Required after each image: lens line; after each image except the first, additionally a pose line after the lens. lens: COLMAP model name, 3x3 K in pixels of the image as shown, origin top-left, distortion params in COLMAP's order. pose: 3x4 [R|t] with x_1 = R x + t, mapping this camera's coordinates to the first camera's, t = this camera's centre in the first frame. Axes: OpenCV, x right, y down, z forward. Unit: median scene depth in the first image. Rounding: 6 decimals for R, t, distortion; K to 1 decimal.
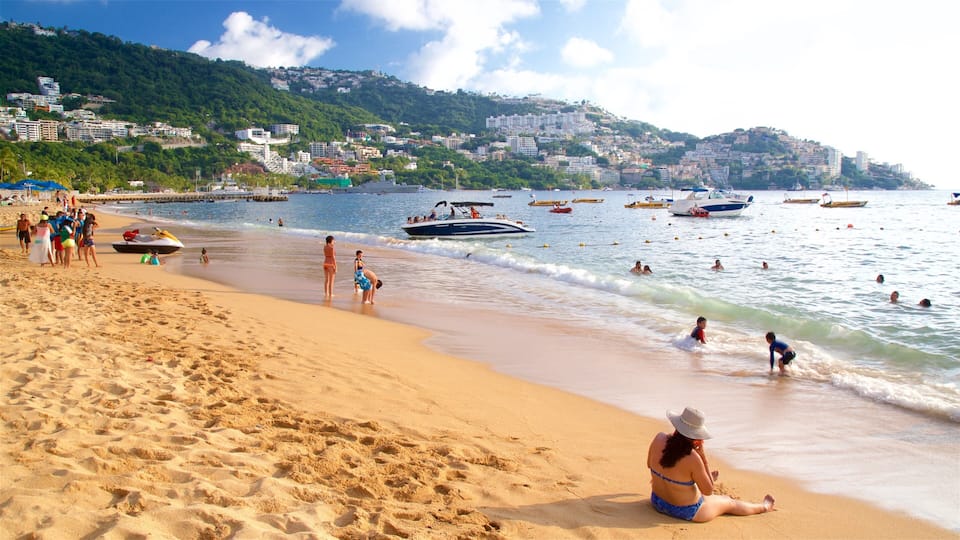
lens RADIAL K [[728.4, 0, 480.0], [0, 728.4, 270.0], [0, 0, 1]] dist [-0.087064, 0.075733]
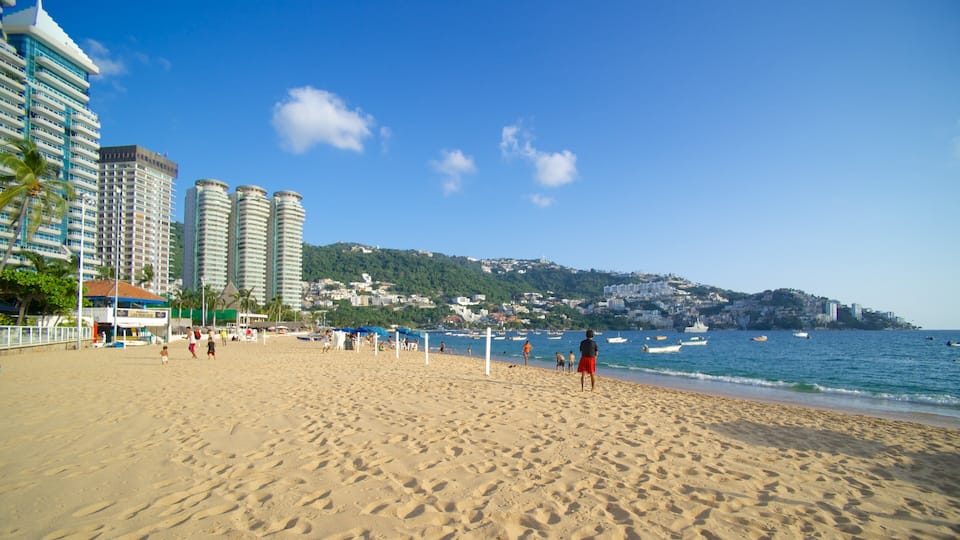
lens RADIAL K [[728.4, 0, 480.0], [0, 728.4, 270.0], [0, 0, 1]] dist [-0.087064, 0.075733]
pose [[0.922910, -0.026875, -0.384076, 0.461443], [-0.049194, 0.981154, -0.186862, 0.087241], [0.381860, 0.191351, 0.904195, -0.713860]]
